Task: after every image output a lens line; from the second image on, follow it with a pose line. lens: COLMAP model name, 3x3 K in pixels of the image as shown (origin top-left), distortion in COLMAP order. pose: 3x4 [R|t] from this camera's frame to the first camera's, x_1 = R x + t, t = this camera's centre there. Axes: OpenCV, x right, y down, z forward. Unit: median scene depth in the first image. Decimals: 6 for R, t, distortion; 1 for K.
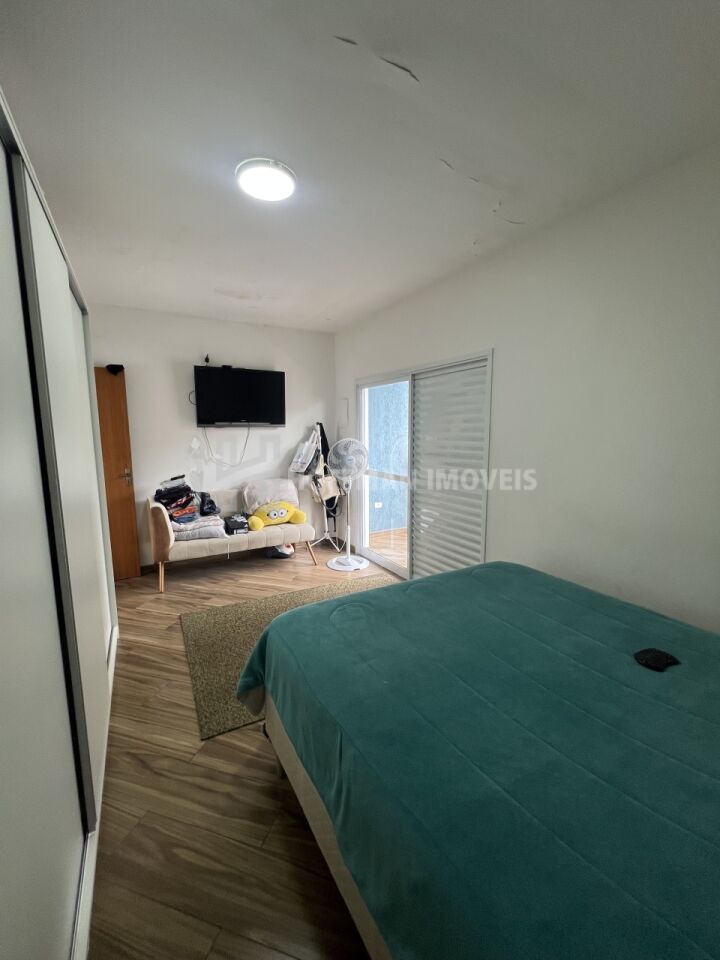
lens RADIAL K [[383.9, 0, 358.1], [0, 383.9, 480.6], [0, 0, 1]] dist [-0.003168, 0.001010]
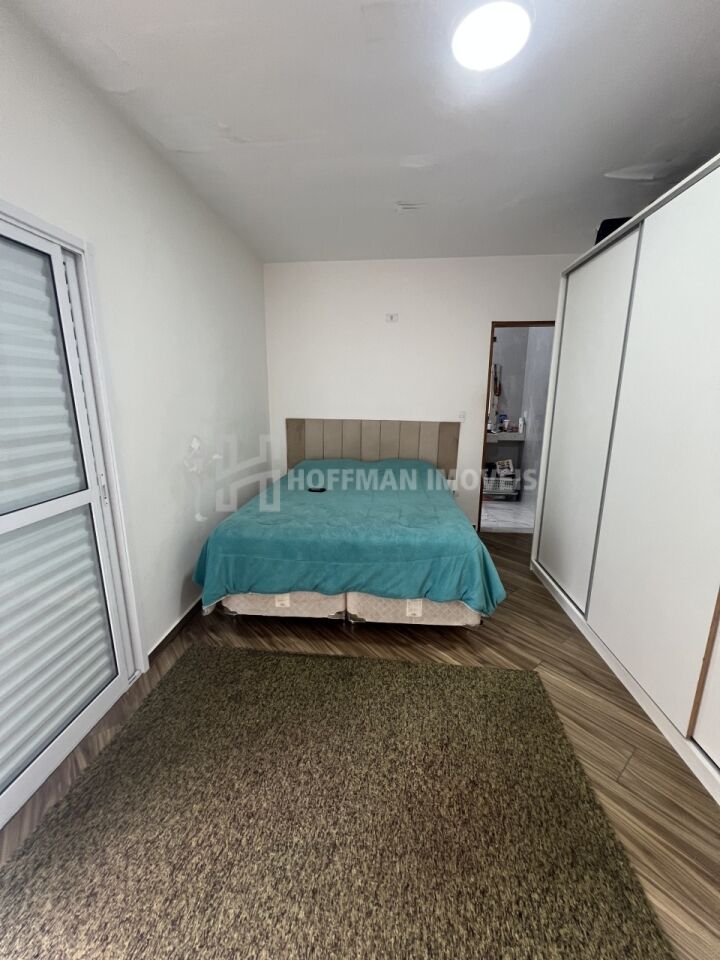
lens RADIAL K [[383.9, 0, 358.1], [0, 383.9, 480.6], [0, 0, 1]] dist [-0.003168, 0.001010]
pose [[-0.821047, -0.116537, 0.558839, -0.462317], [0.080147, 0.945713, 0.314965, -0.188220], [-0.565207, 0.303390, -0.767135, 1.686494]]
